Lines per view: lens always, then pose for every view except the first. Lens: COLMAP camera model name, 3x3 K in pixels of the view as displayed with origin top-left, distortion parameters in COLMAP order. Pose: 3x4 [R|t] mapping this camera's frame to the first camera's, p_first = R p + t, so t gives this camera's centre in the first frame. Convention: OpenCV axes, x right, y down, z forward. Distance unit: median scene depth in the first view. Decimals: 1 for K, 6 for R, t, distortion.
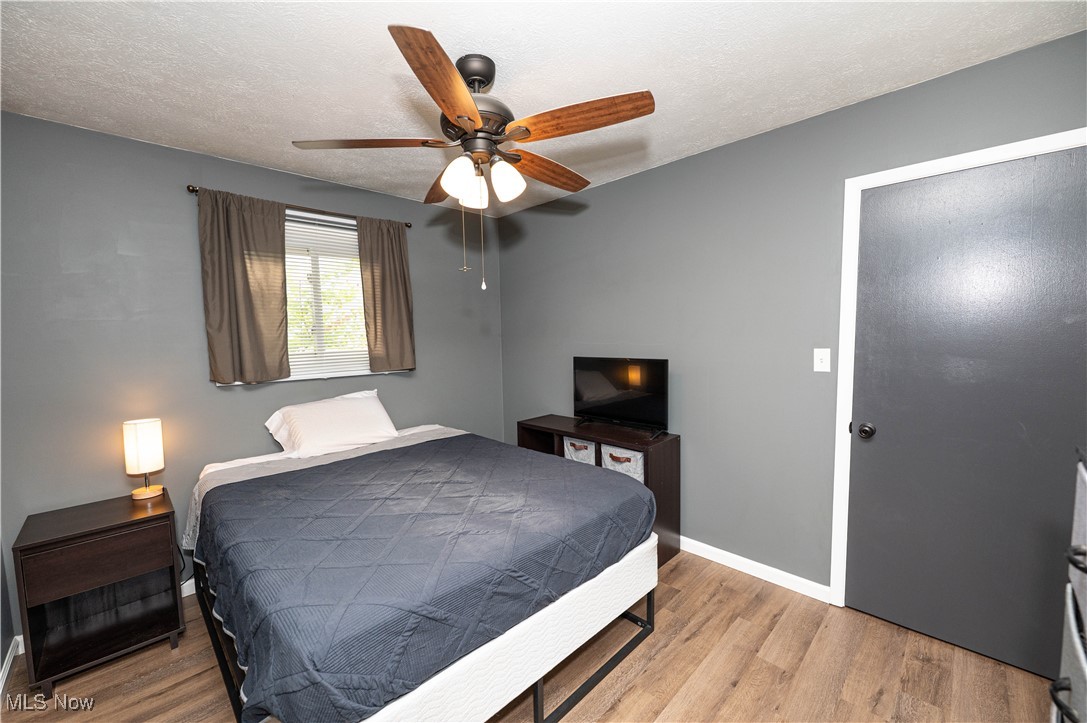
lens RADIAL K [[431.8, 0, 540.8], [0, 431.8, 366.6], [0, 0, 1]] dist [0.000868, 0.000189]
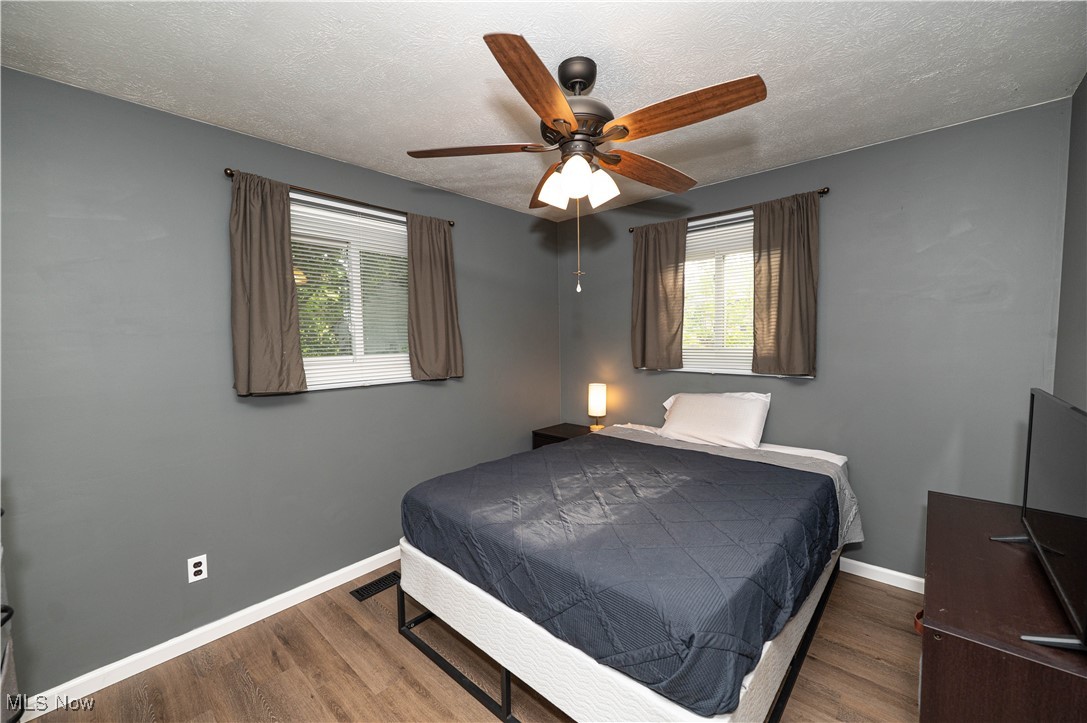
lens RADIAL K [[431.8, 0, 540.8], [0, 431.8, 366.6], [0, 0, 1]] dist [0.000868, 0.000189]
pose [[0.052968, 0.092150, -0.994335, 0.681517], [-0.065818, 0.993890, 0.088603, -0.071909], [0.996425, 0.060752, 0.058710, 0.680104]]
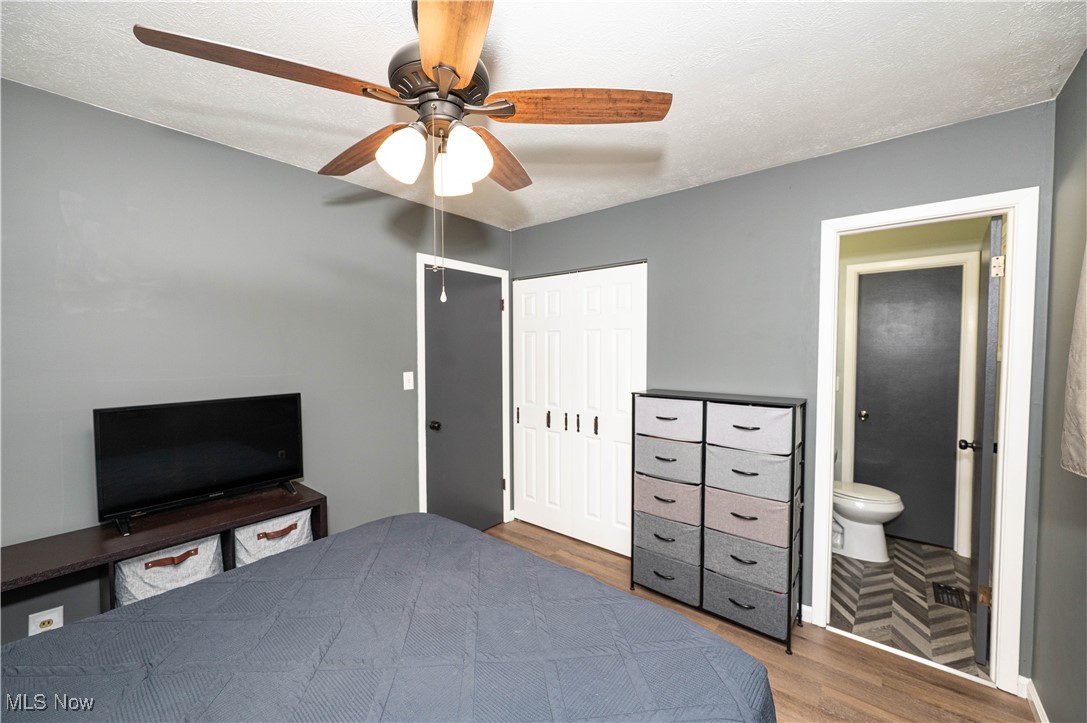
lens RADIAL K [[431.8, 0, 540.8], [0, 431.8, 366.6], [0, 0, 1]] dist [0.000868, 0.000189]
pose [[-0.101278, -0.017204, 0.994709, -0.696908], [0.086547, 0.995907, 0.026036, -0.056563], [-0.991087, 0.088726, -0.099374, 0.722401]]
